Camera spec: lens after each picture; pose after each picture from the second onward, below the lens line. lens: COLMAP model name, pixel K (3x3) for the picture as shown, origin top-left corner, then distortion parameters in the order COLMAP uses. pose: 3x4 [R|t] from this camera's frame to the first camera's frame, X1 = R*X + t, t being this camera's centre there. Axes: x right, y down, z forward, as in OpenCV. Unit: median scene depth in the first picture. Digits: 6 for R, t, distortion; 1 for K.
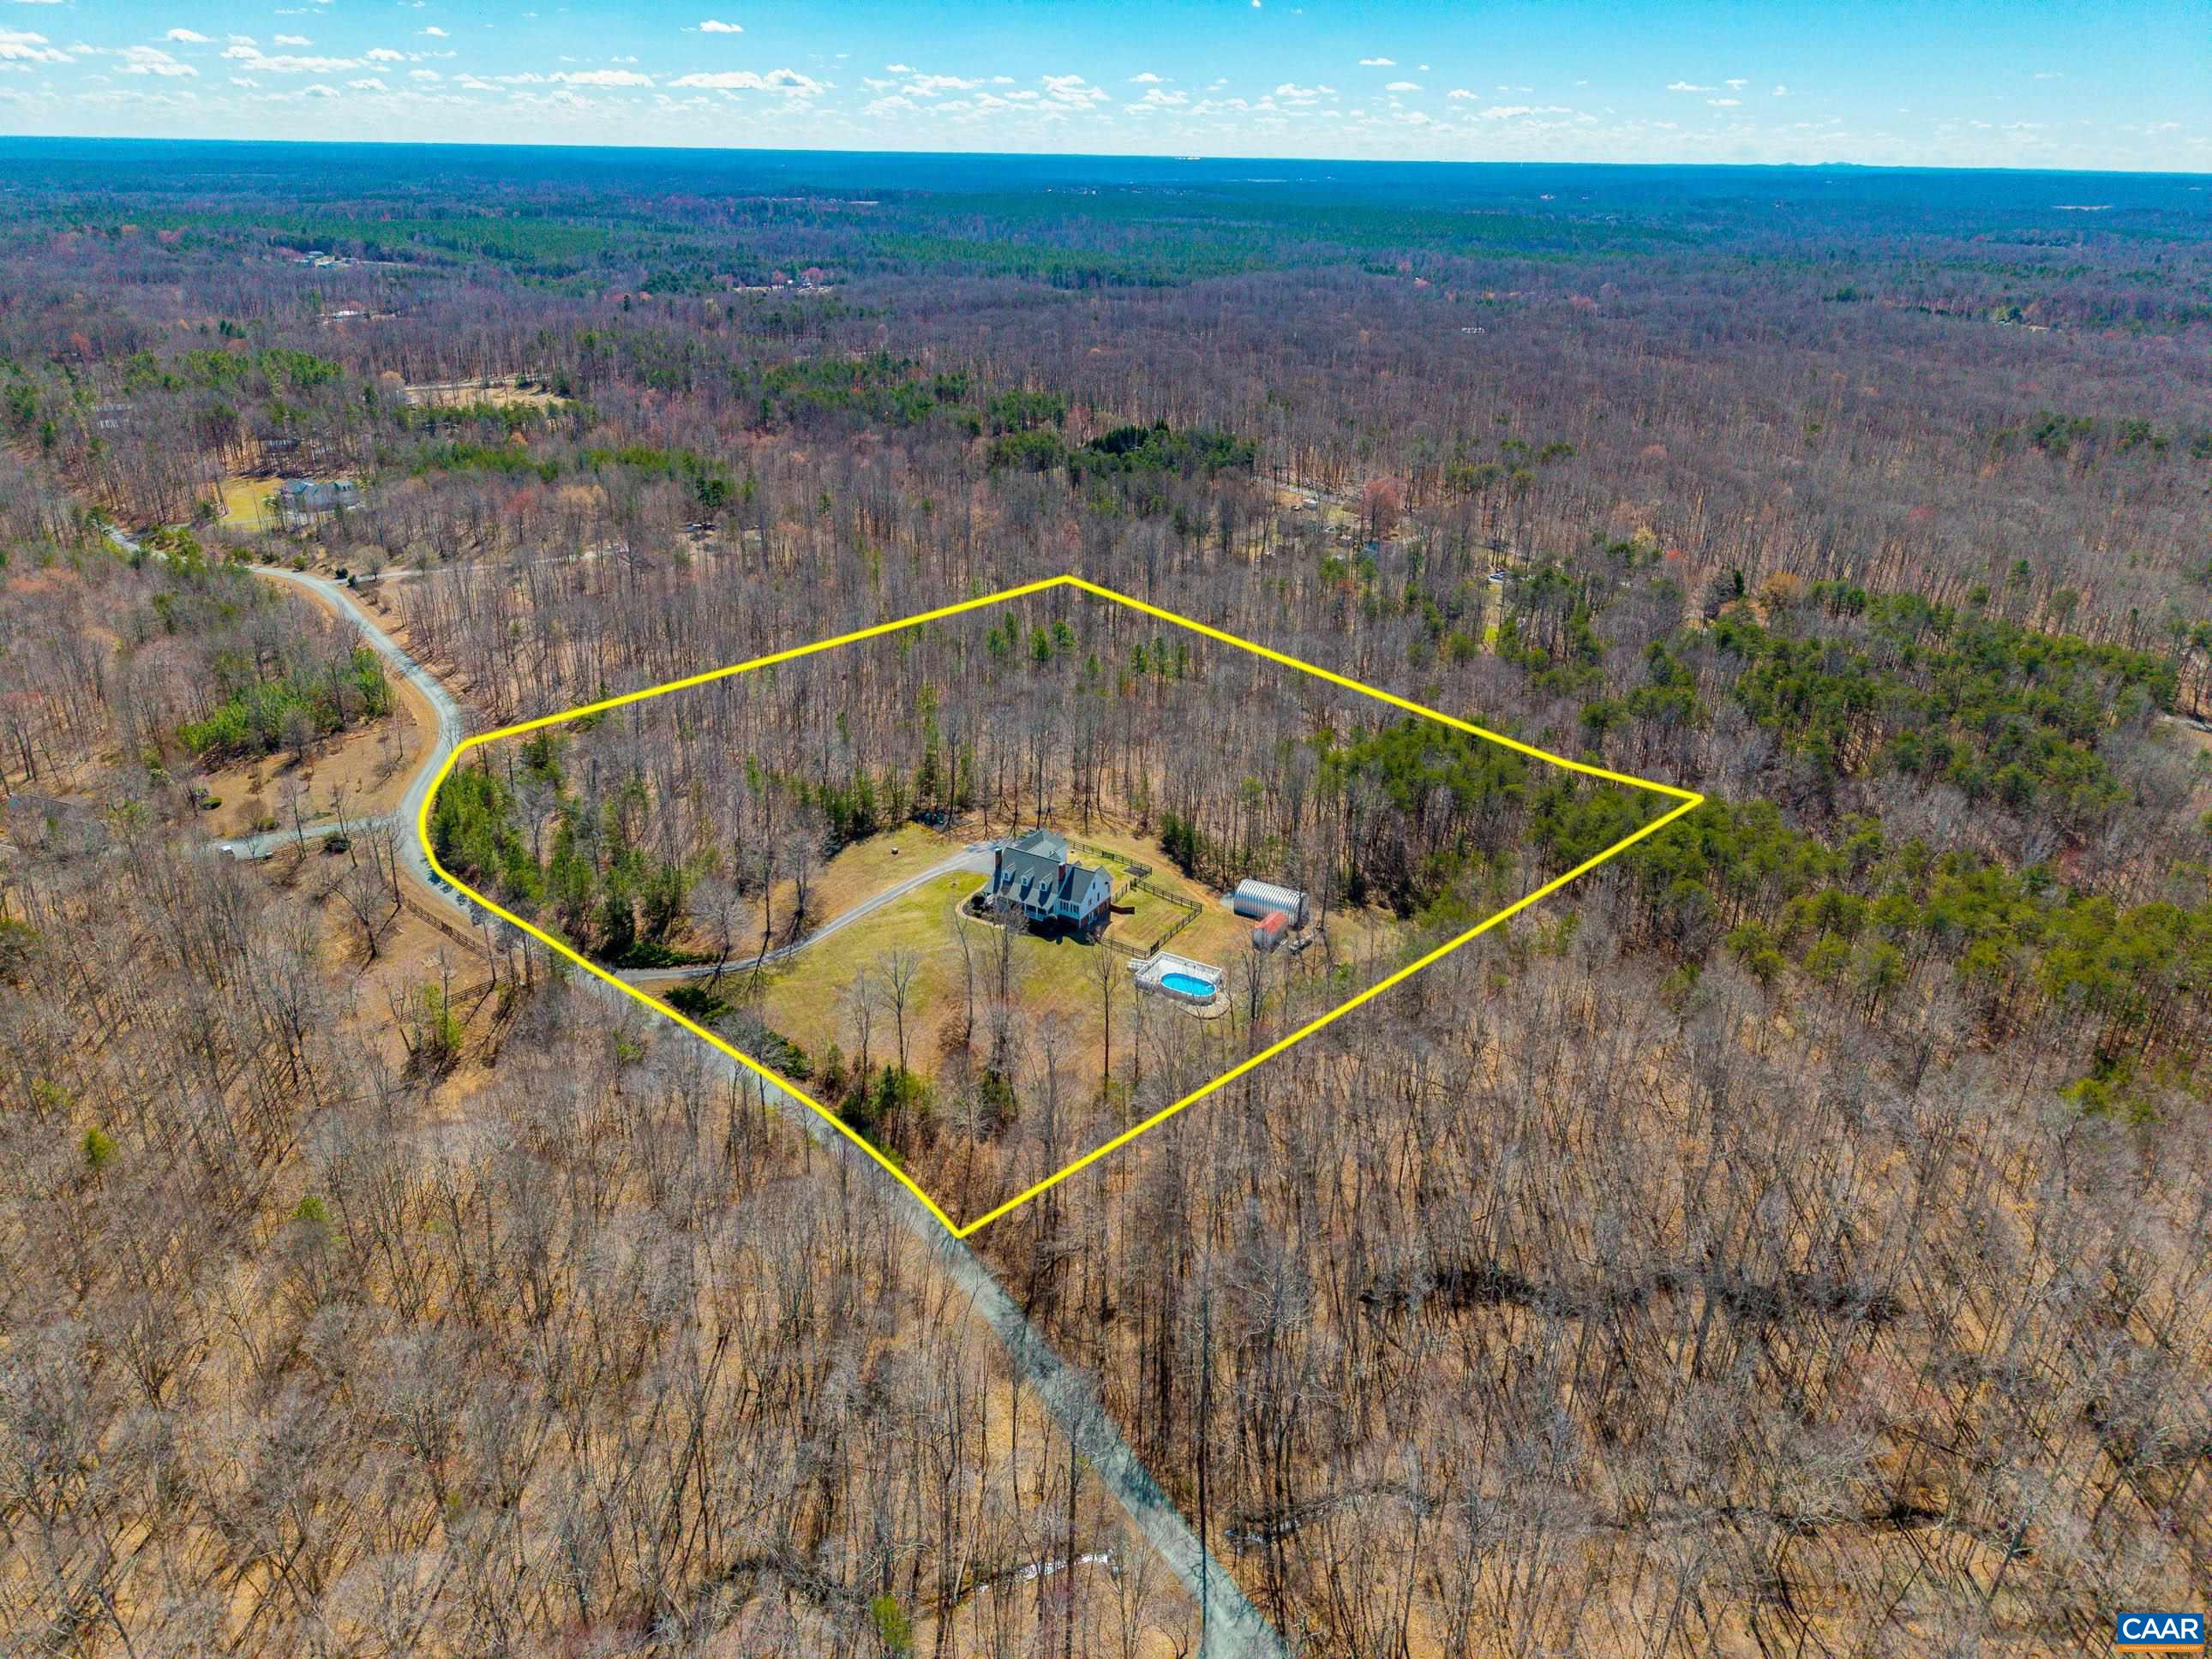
lens RADIAL K [[1513.7, 0, 1106.0], [0, 1513.7, 829.5], [0, 0, 1]] dist [0.011201, -0.001810]
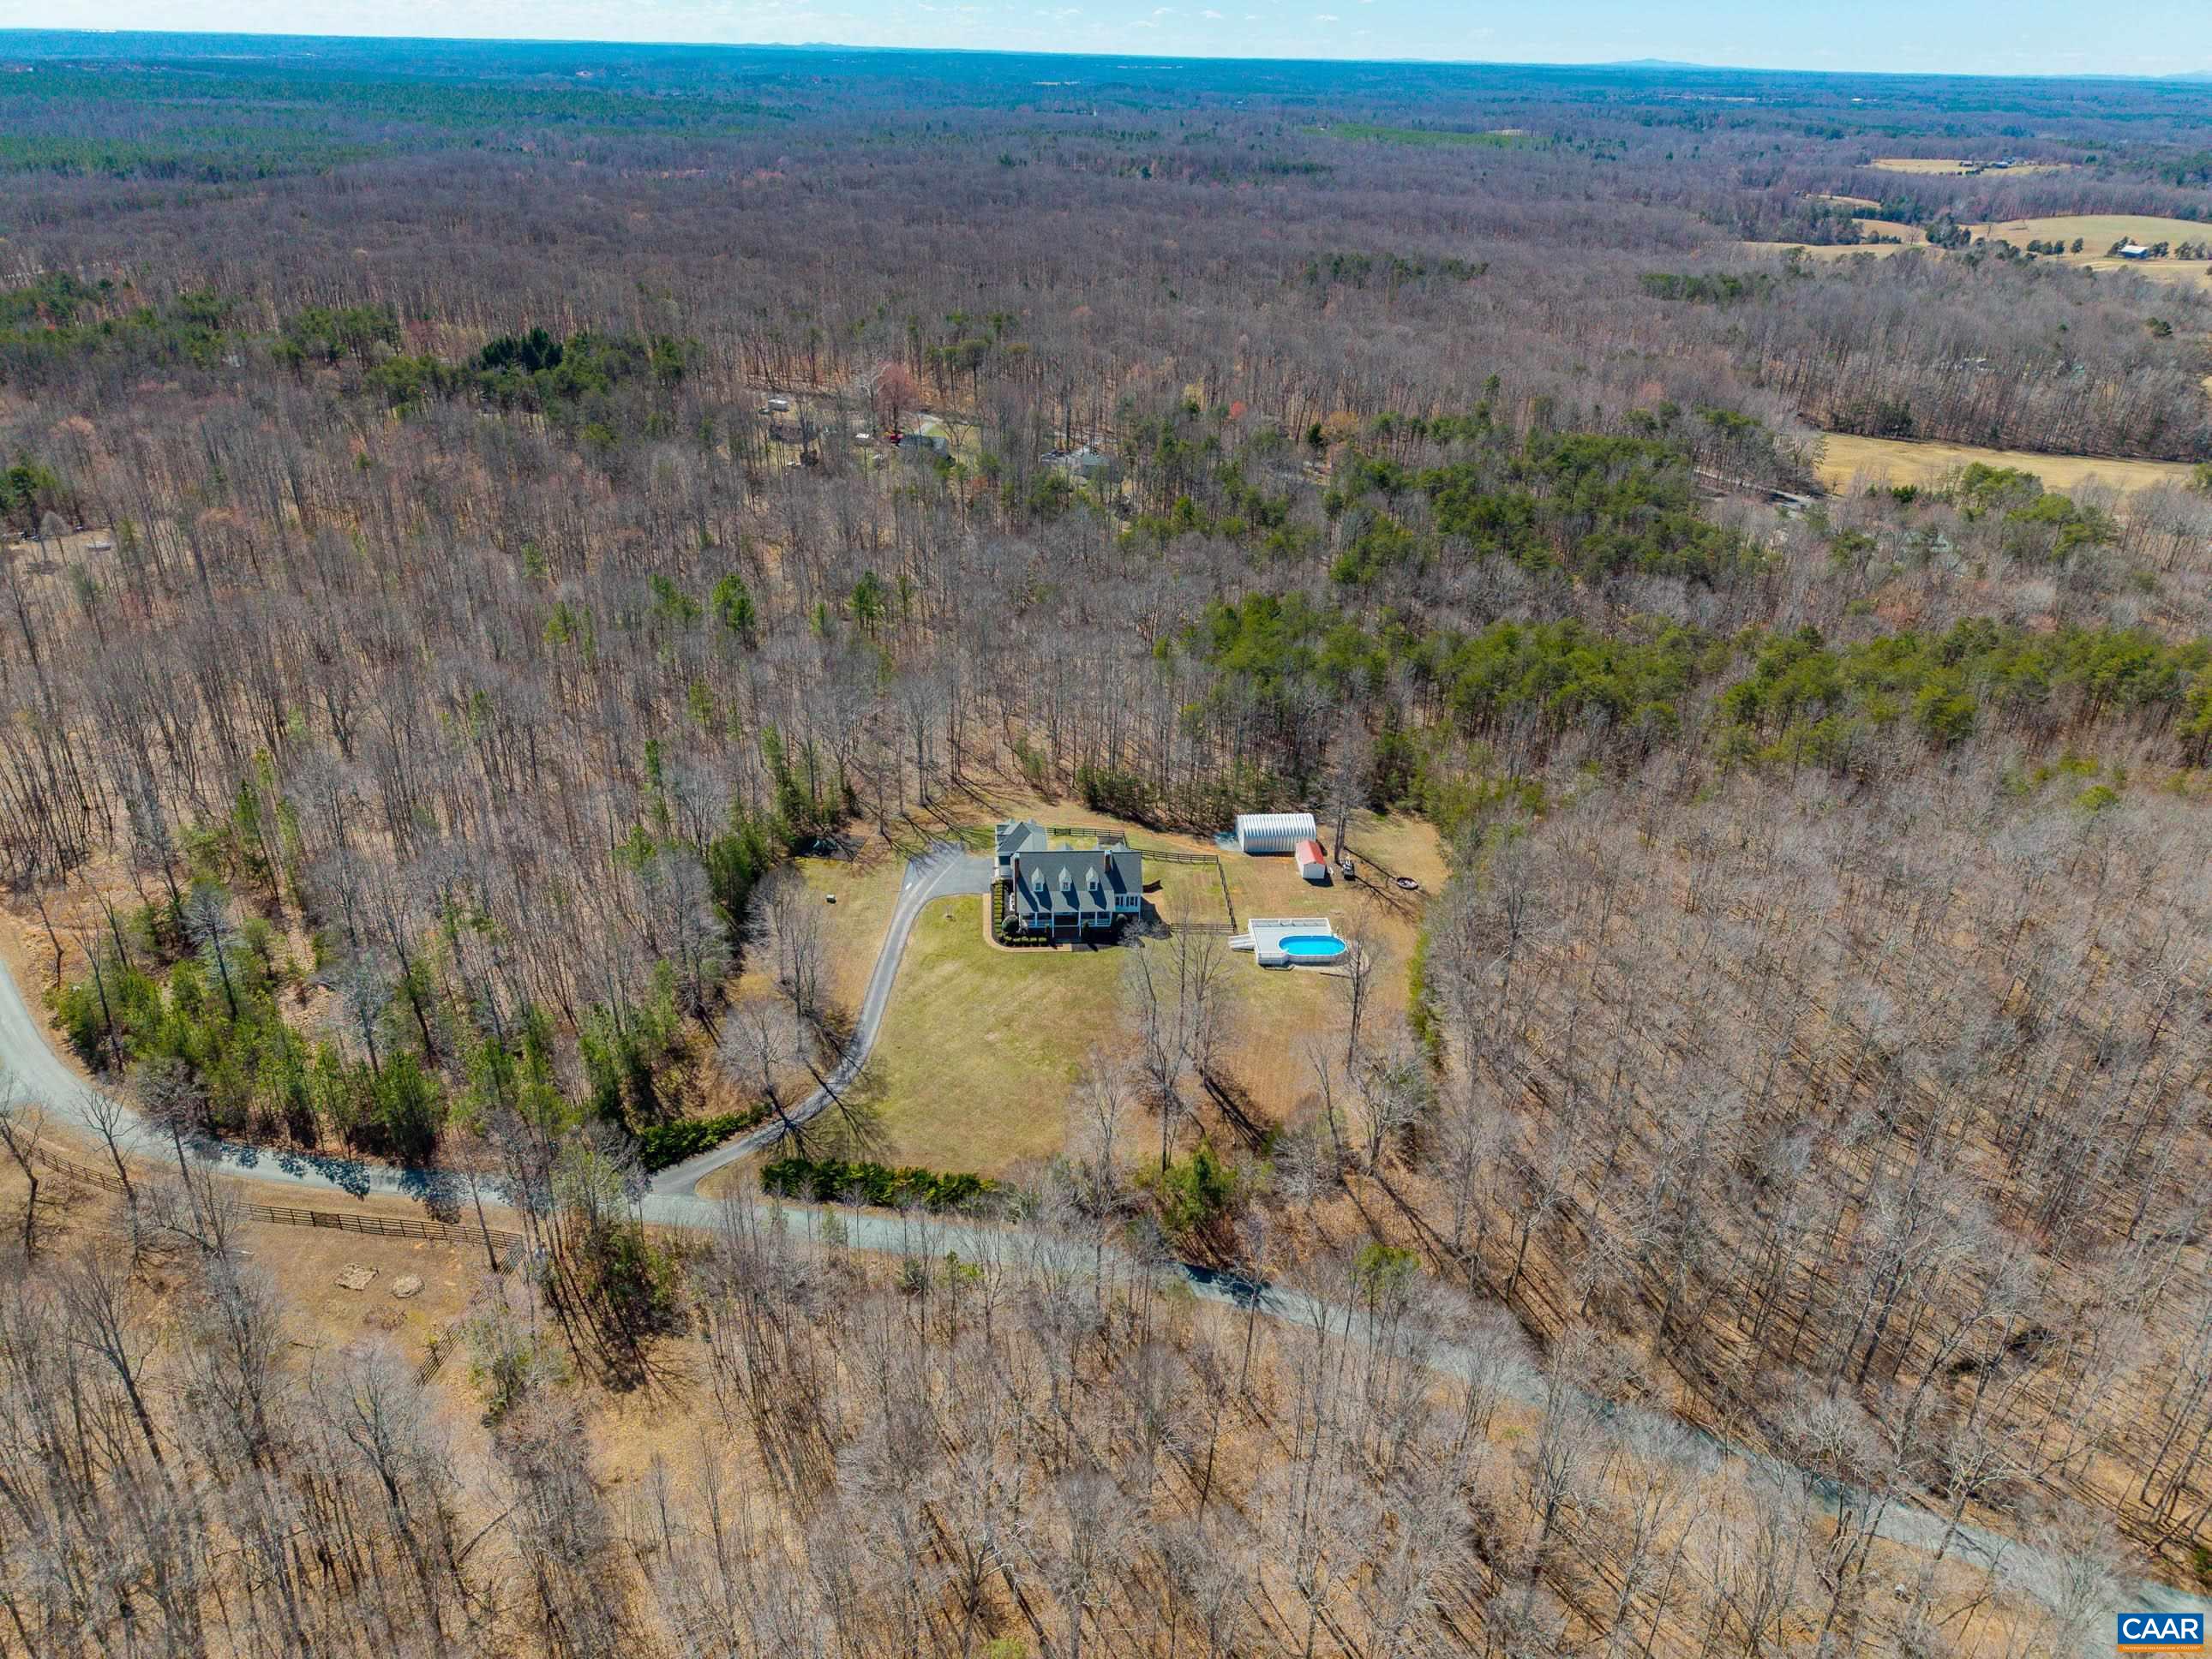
lens RADIAL K [[1513.7, 0, 1106.0], [0, 1513.7, 829.5], [0, 0, 1]] dist [0.011201, -0.001810]
pose [[0.828359, -0.262087, 0.495108, -0.421640], [0.230056, 0.964996, 0.125921, -0.090092], [-0.510779, 0.009595, 0.859658, 0.292314]]
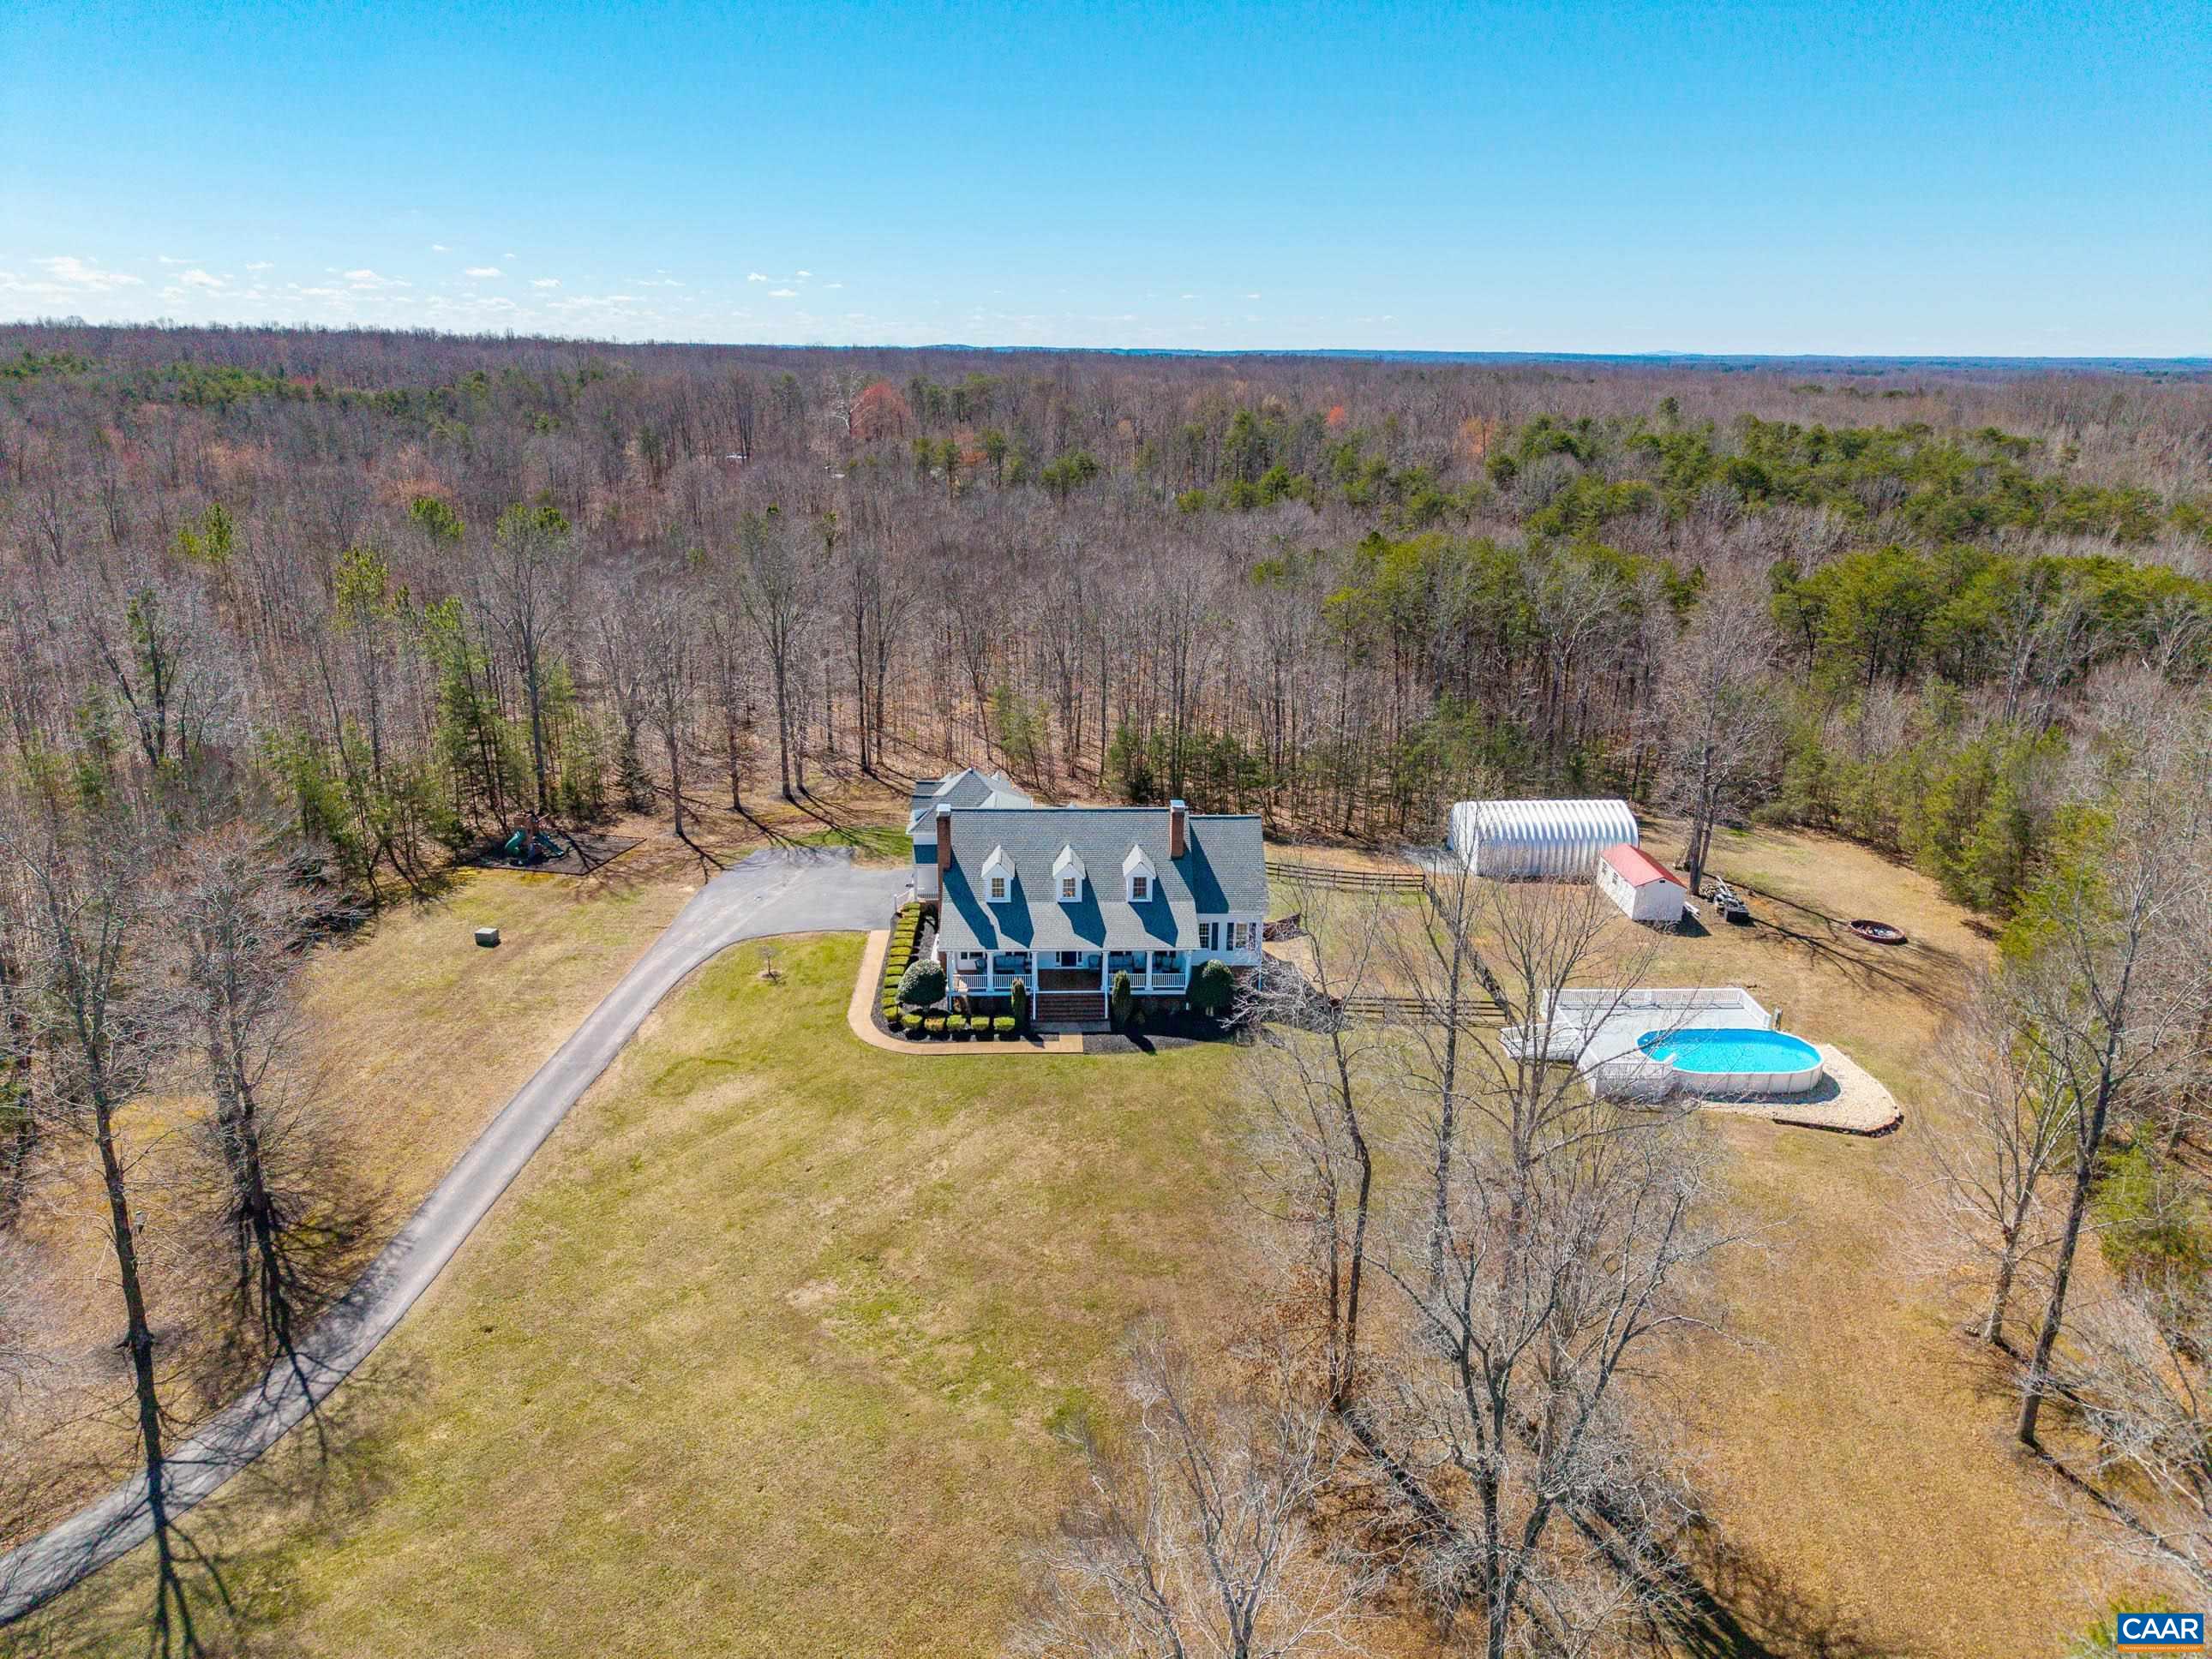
lens RADIAL K [[1513.7, 0, 1106.0], [0, 1513.7, 829.5], [0, 0, 1]] dist [0.011201, -0.001810]
pose [[0.843973, -0.174991, 0.507038, -0.199115], [0.228834, 0.972411, -0.045296, 0.038053], [-0.485123, 0.154256, 0.860733, 0.720233]]
